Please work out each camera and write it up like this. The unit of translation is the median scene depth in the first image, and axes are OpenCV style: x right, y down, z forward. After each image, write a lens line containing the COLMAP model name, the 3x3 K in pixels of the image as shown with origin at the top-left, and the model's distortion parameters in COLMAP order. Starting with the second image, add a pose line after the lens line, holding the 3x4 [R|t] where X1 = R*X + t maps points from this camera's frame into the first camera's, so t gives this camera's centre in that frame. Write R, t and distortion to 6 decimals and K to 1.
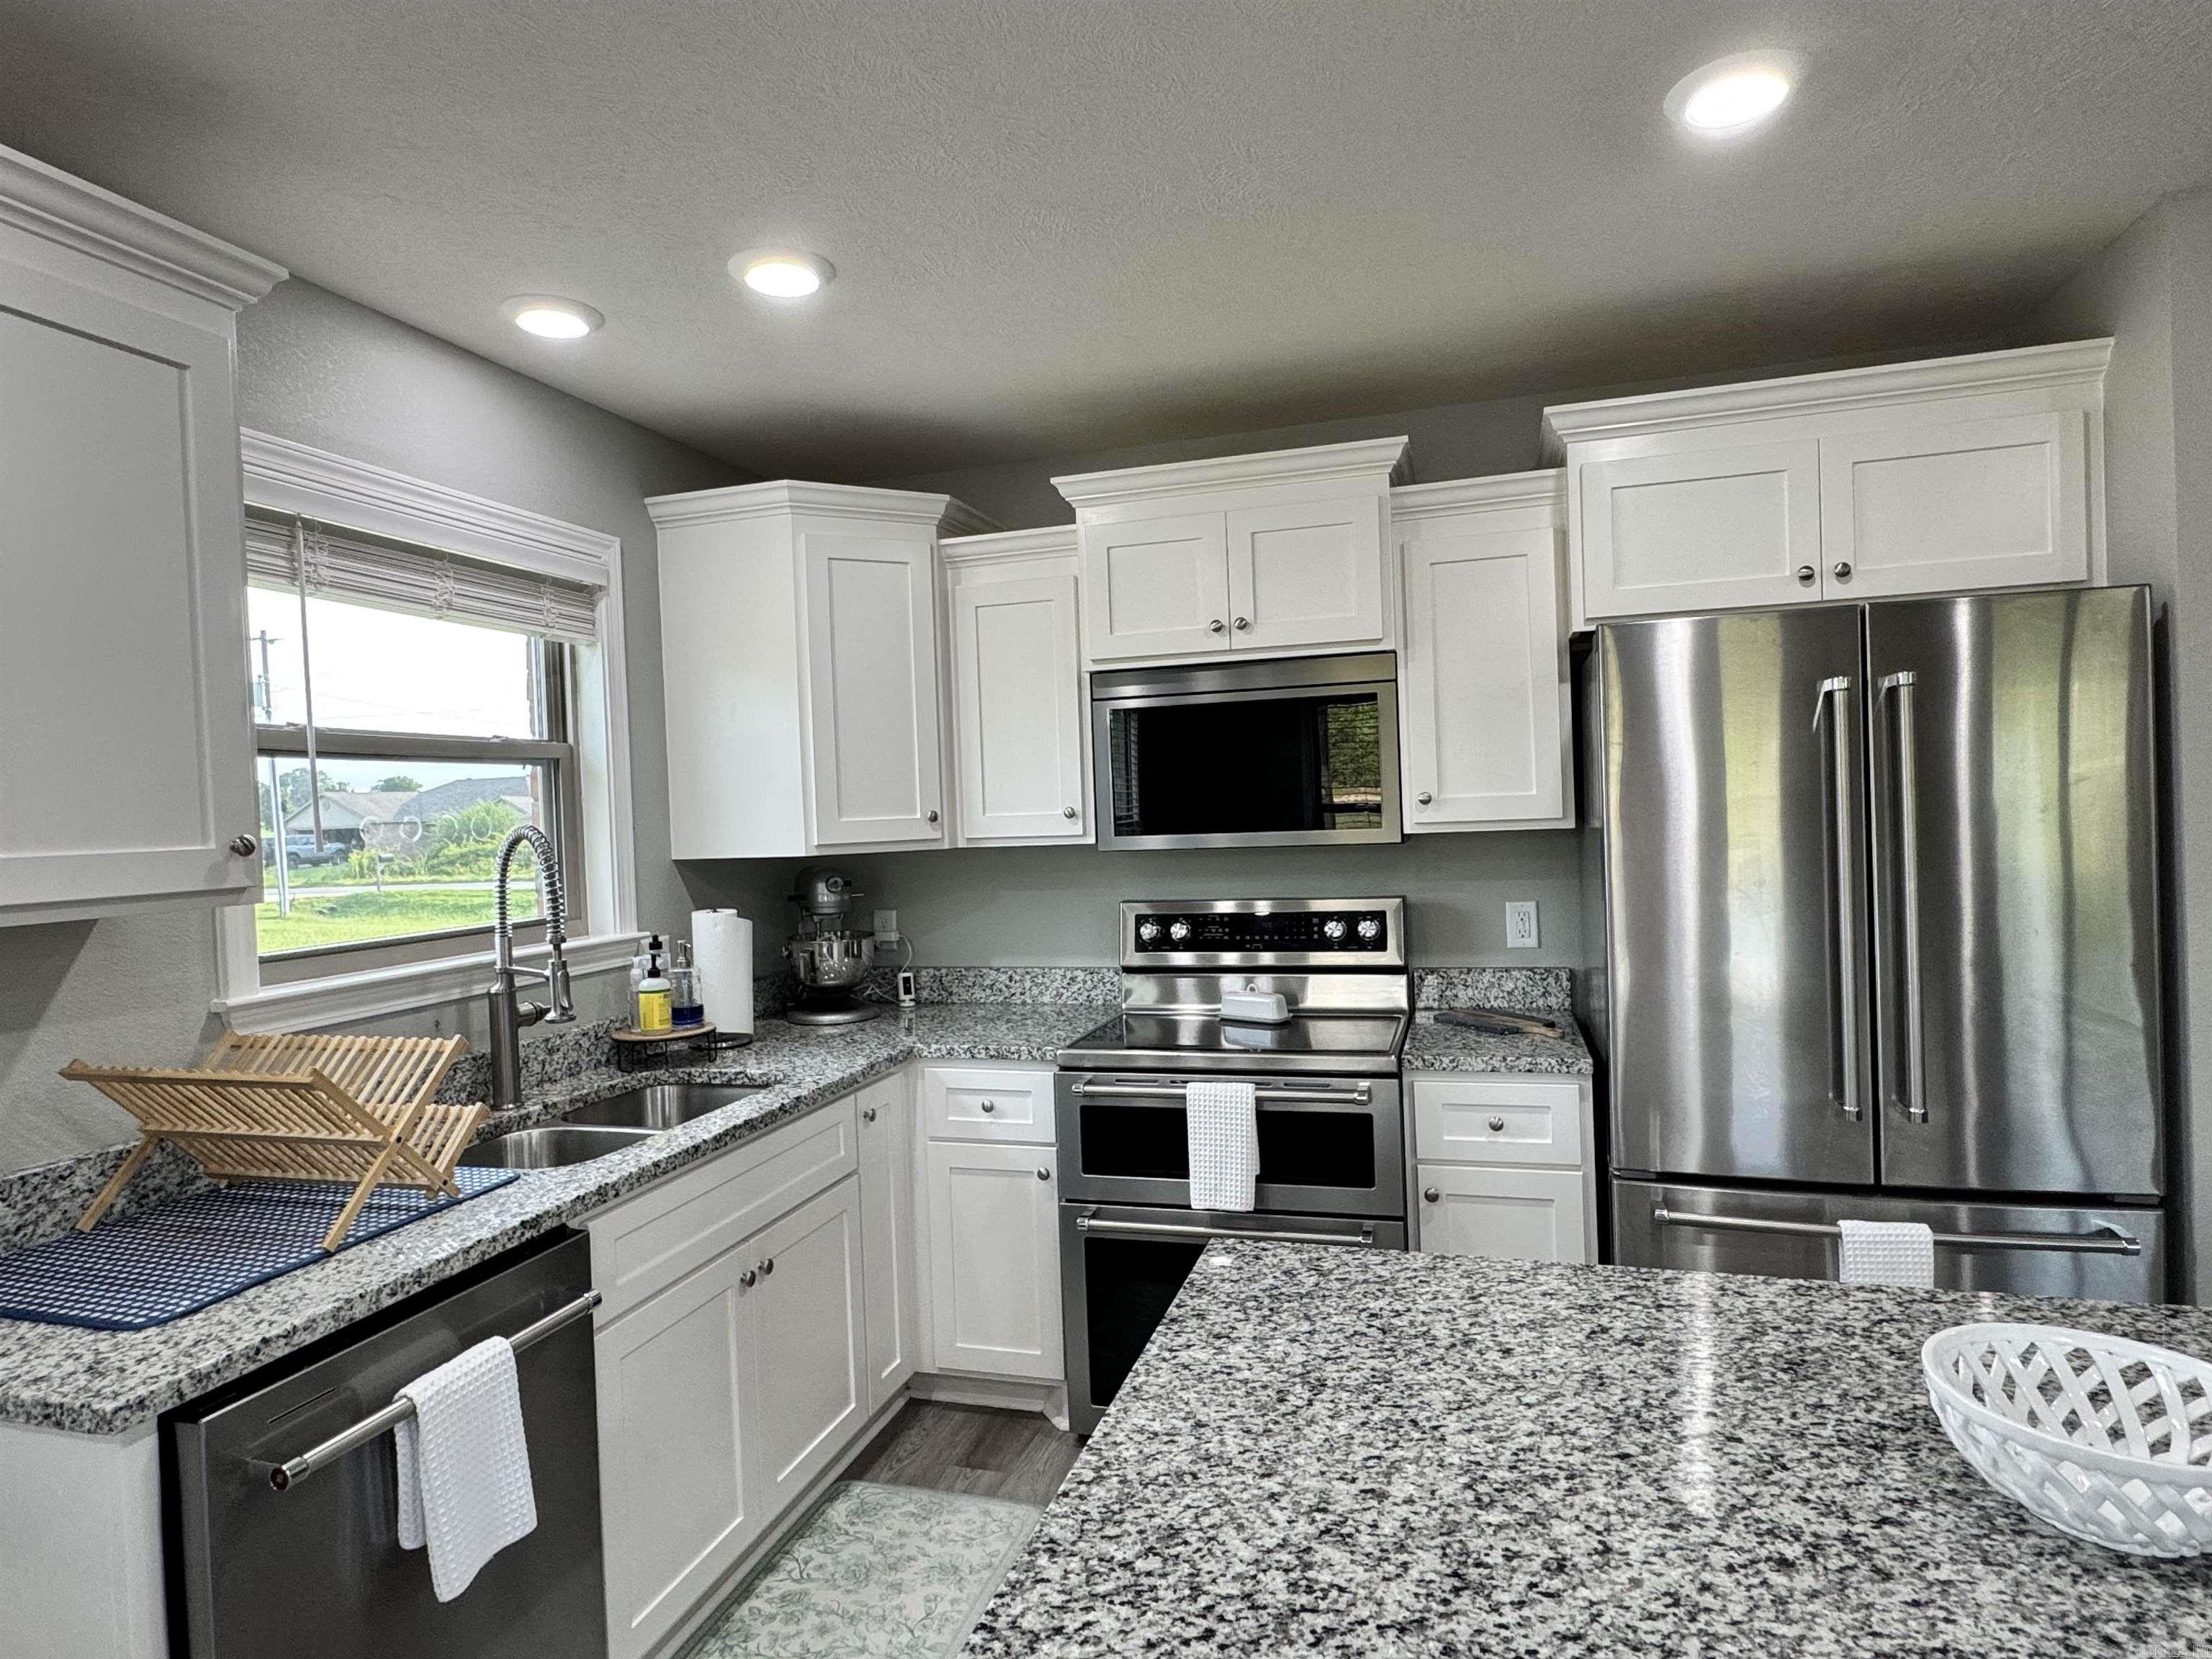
lens RADIAL K [[1232.9, 0, 1100.9], [0, 1232.9, 827.1], [0, 0, 1]] dist [-0.010218, 0.004403]
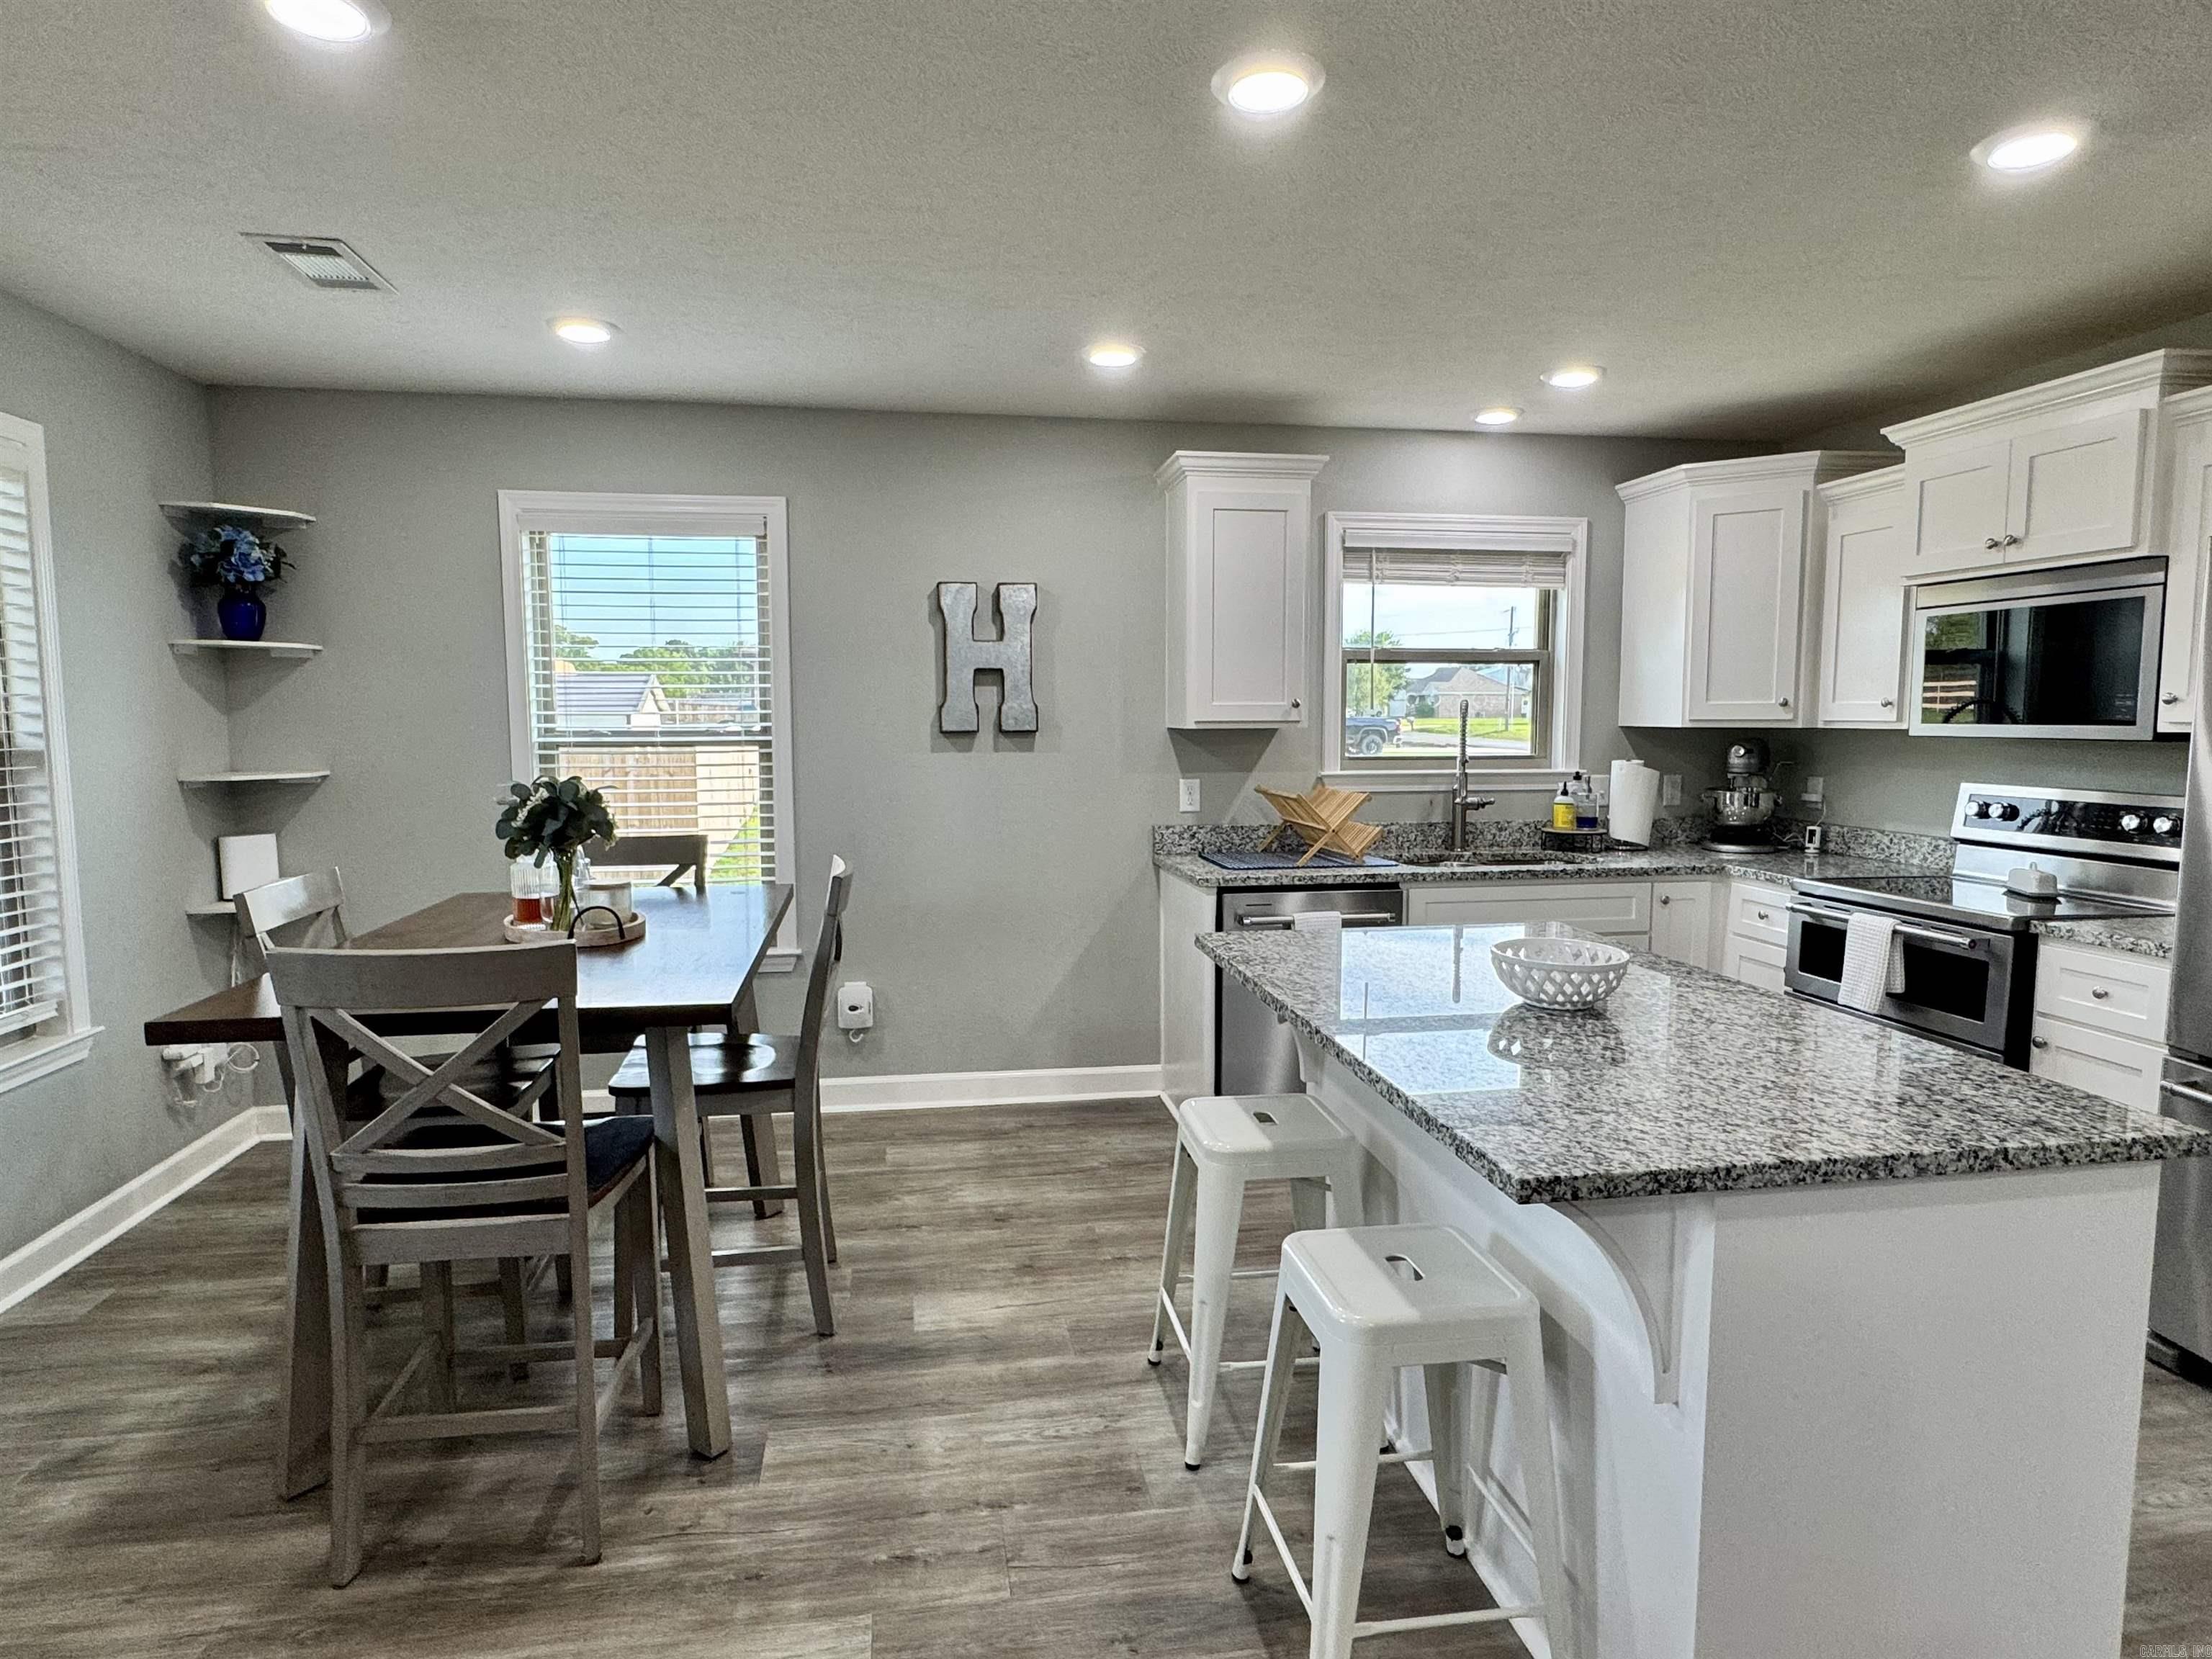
lens RADIAL K [[1232.9, 0, 1101.8], [0, 1232.9, 829.5], [0, 0, 1]] dist [-0.010218, 0.004403]
pose [[0.446784, 0.121149, -0.886401, 0.770521], [-0.028026, 0.992198, 0.121482, -0.014024], [0.894203, -0.029434, 0.446694, -0.264831]]
